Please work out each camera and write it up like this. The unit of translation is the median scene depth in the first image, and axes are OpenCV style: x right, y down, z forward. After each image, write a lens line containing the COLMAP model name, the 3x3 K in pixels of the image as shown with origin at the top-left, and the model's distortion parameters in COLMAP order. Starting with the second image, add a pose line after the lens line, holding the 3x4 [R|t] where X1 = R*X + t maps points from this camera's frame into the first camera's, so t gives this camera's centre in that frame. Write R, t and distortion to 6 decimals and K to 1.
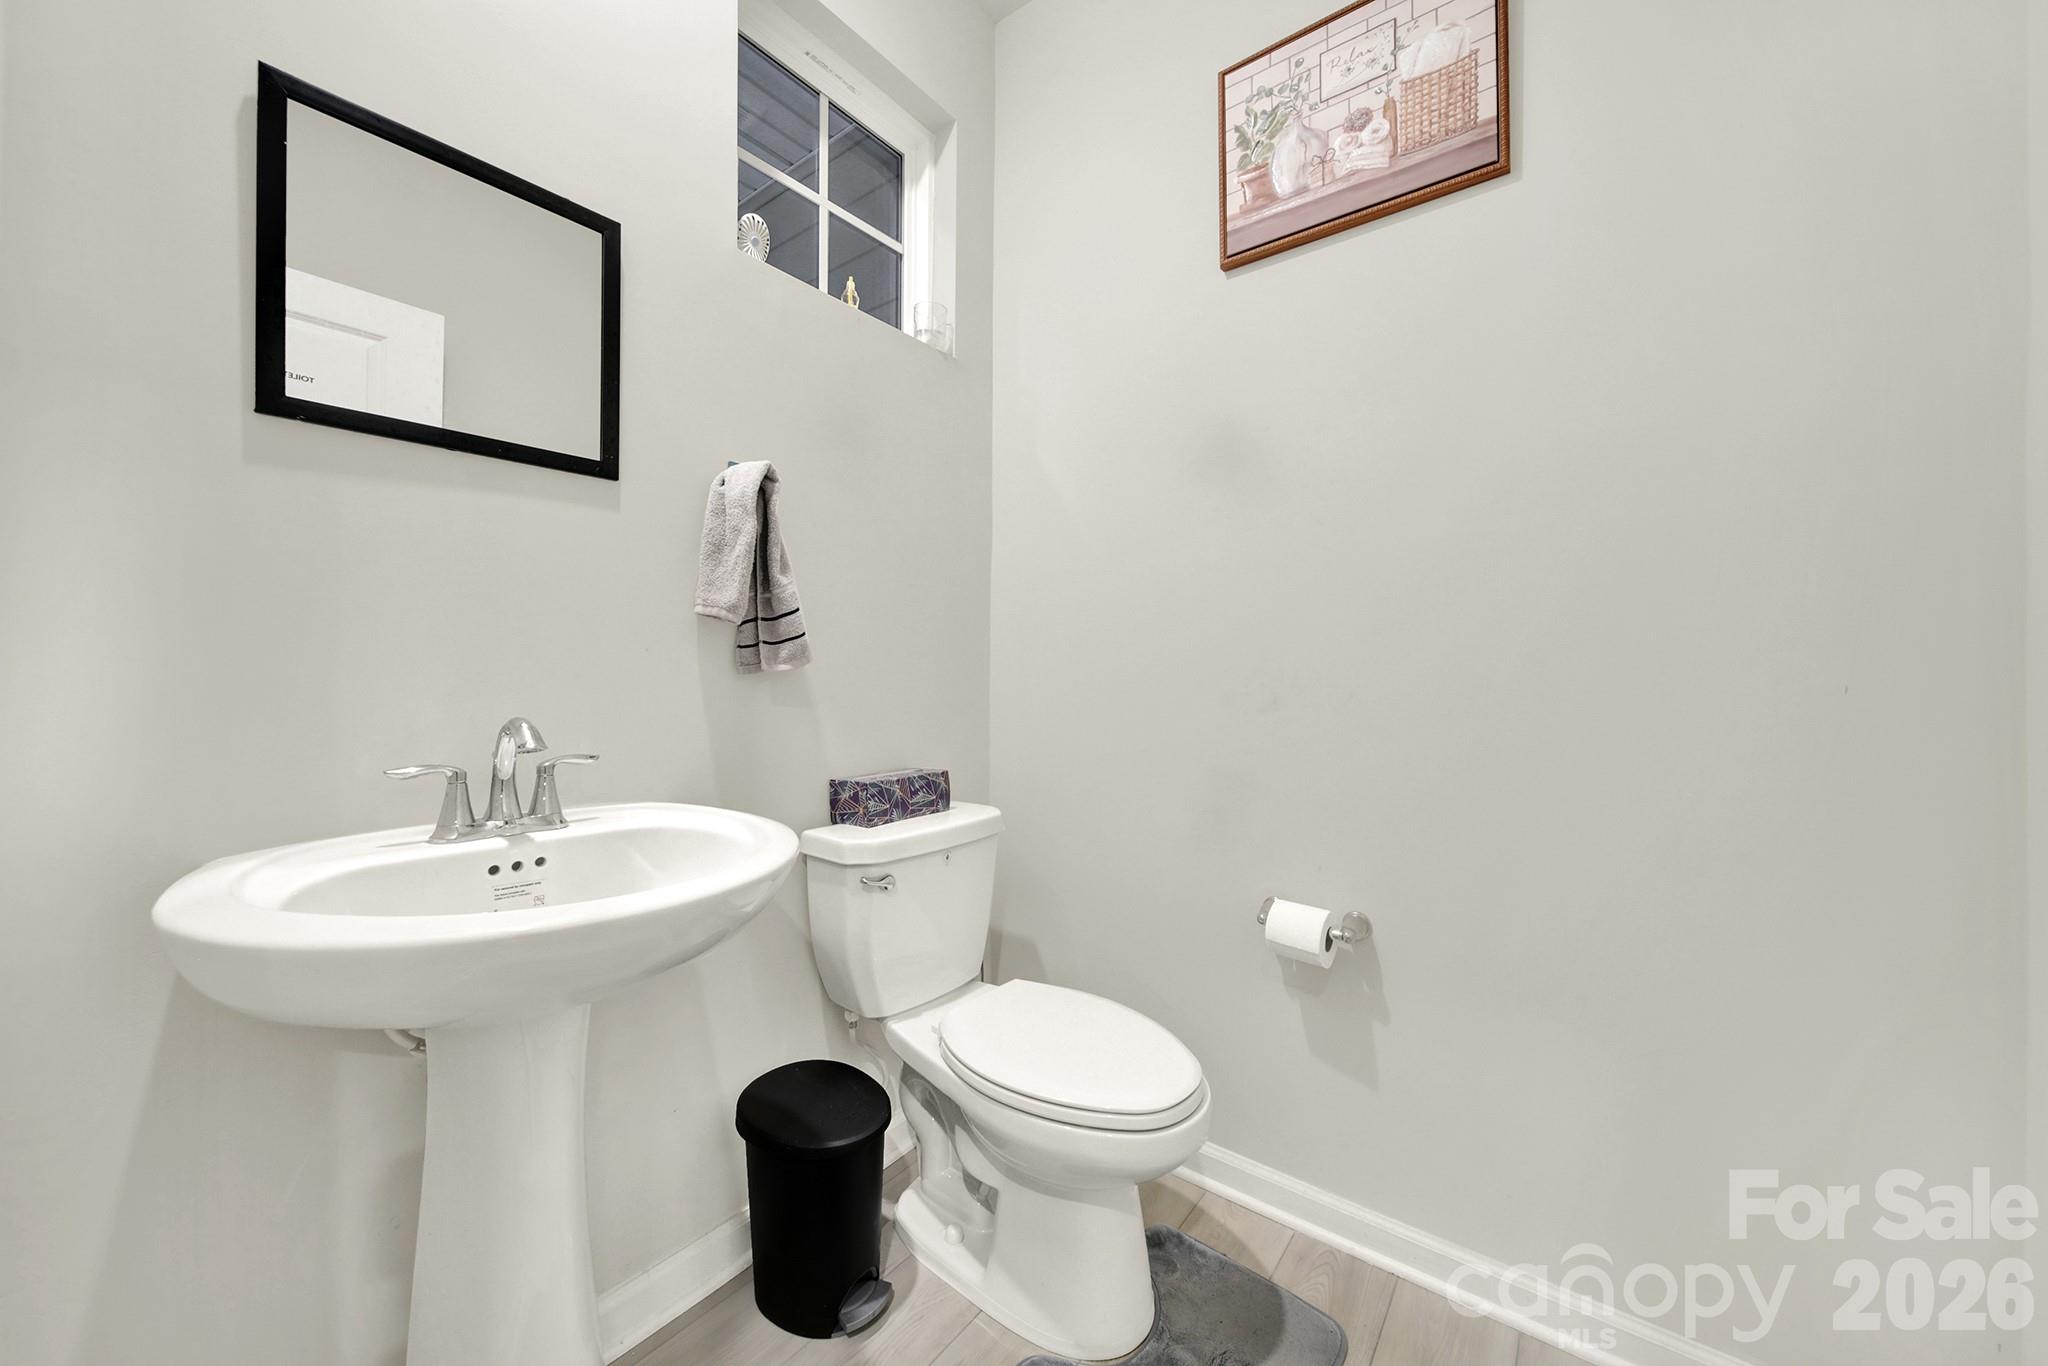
lens RADIAL K [[738.7, 0, 1022.9], [0, 738.7, 679.1], [0, 0, 1]] dist [0.001486, -0.000447]
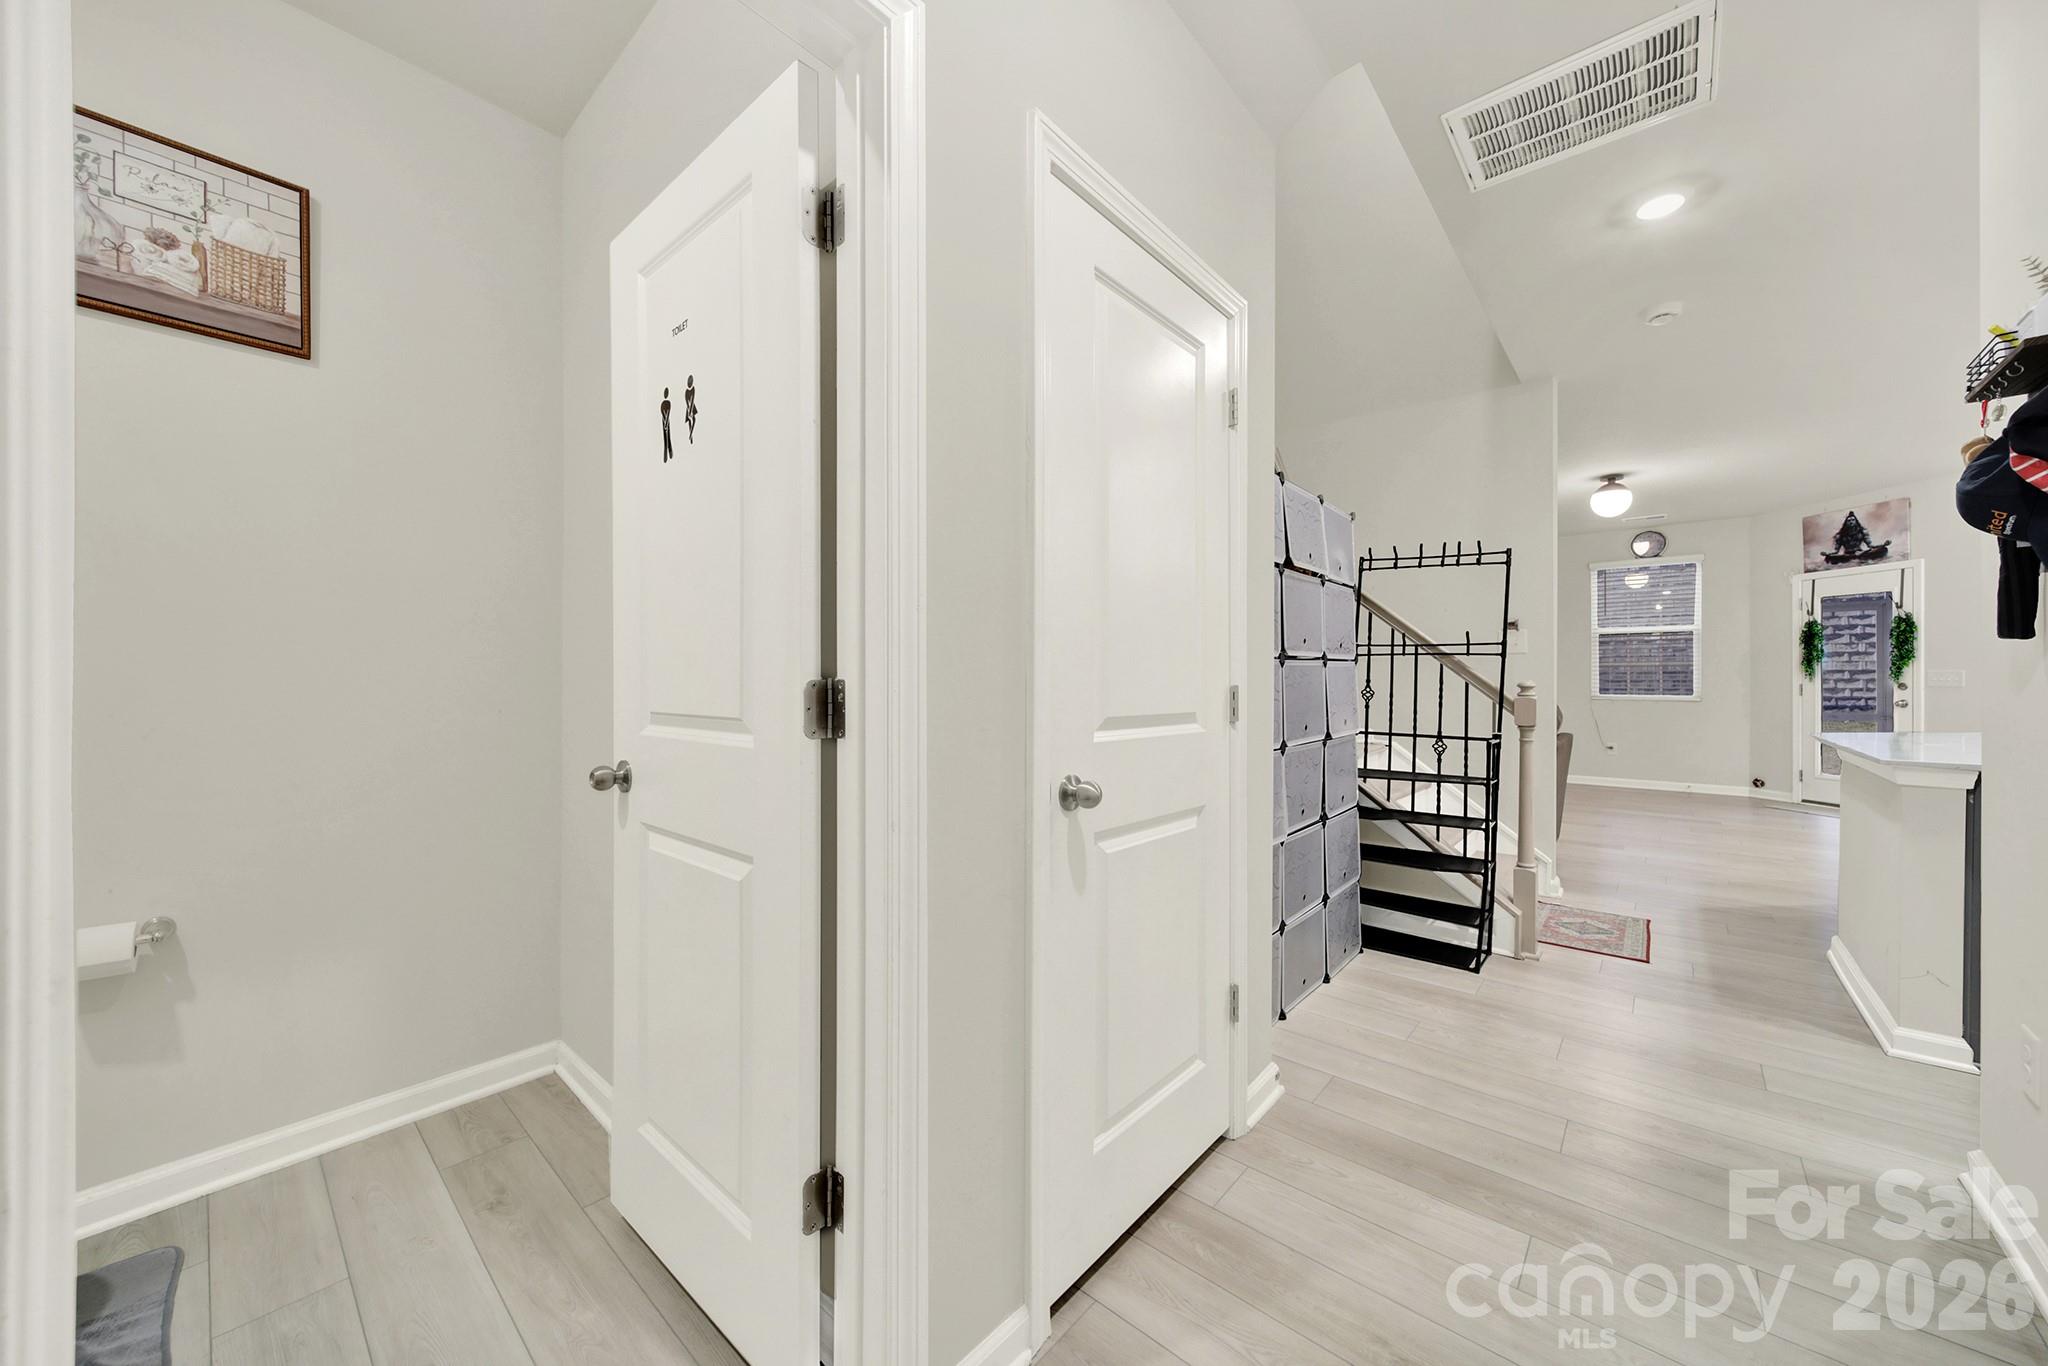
lens RADIAL K [[738.7, 0, 1022.9], [0, 738.7, 682.1], [0, 0, 1]] dist [0.001486, -0.000447]
pose [[0.068363, -0.003305, 0.997655, -0.634540], [-0.003734, 0.999987, 0.003569, -0.065344], [-0.997654, -0.003970, 0.068350, -0.448123]]
